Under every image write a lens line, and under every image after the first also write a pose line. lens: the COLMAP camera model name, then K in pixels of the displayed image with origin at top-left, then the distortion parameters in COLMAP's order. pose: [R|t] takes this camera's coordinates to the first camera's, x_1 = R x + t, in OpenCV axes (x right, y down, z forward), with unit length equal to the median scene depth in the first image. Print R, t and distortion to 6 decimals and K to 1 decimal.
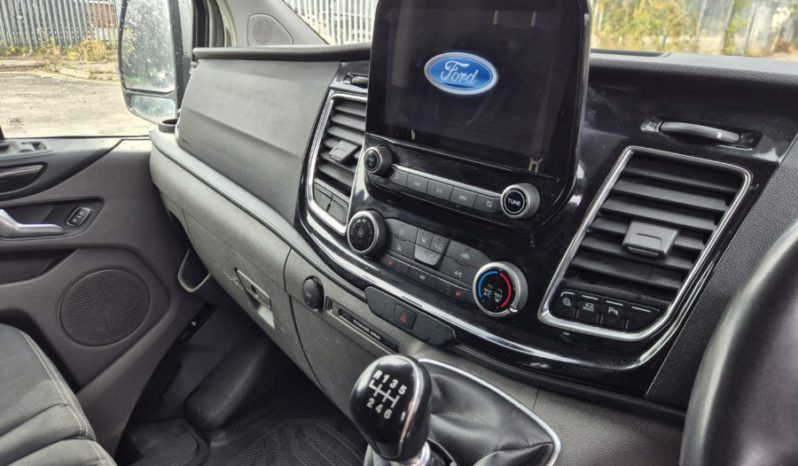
lens RADIAL K [[539.0, 0, 399.0], [0, 539.0, 233.0], [0, 0, 1]] dist [0.069771, -0.054005]
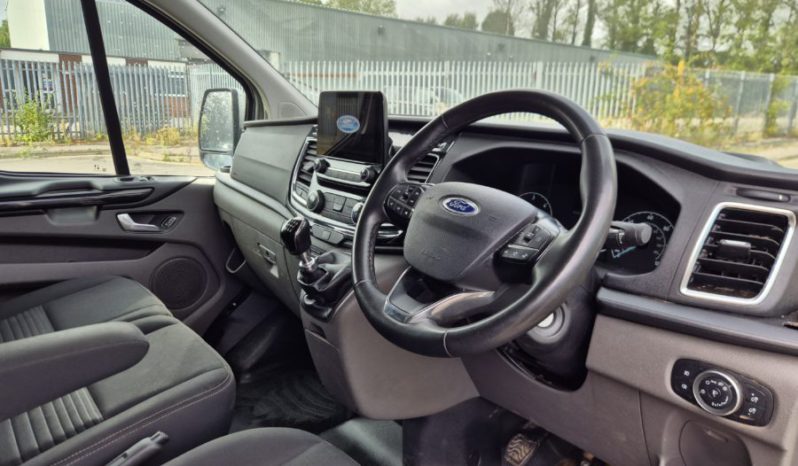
lens RADIAL K [[524.2, 0, 399.0], [0, 524.2, 233.0], [0, 0, 1]] dist [0.070310, -0.047658]
pose [[0.996585, 0.007622, -0.082221, 0.222902], [-0.018854, 0.990432, -0.136709, 0.202672], [0.080393, 0.137793, 0.987193, -0.488773]]
